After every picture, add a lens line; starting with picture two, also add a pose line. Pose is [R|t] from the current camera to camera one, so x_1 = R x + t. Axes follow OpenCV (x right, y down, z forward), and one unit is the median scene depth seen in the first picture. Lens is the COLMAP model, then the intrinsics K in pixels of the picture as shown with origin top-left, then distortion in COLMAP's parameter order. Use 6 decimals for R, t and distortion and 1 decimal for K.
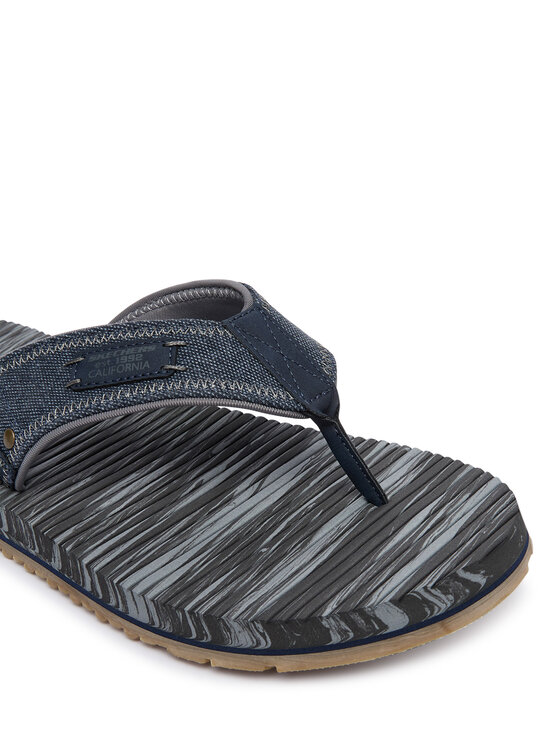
lens RADIAL K [[701.5, 0, 280.0], [0, 701.5, 373.0], [0, 0, 1]] dist [0.011604, 0.004771]
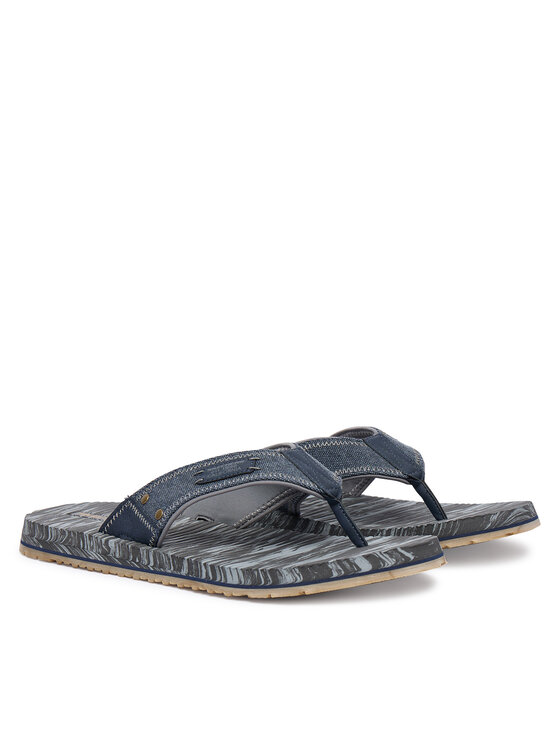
lens RADIAL K [[1900.9, 0, 280.0], [0, 1900.9, 373.0], [0, 0, 1]] dist [-0.016117, -0.055511]
pose [[0.999254, 0.006987, -0.037983, 0.119601], [-0.024715, 0.871419, -0.489916, 2.443794], [0.029676, 0.490489, 0.870942, -3.854684]]
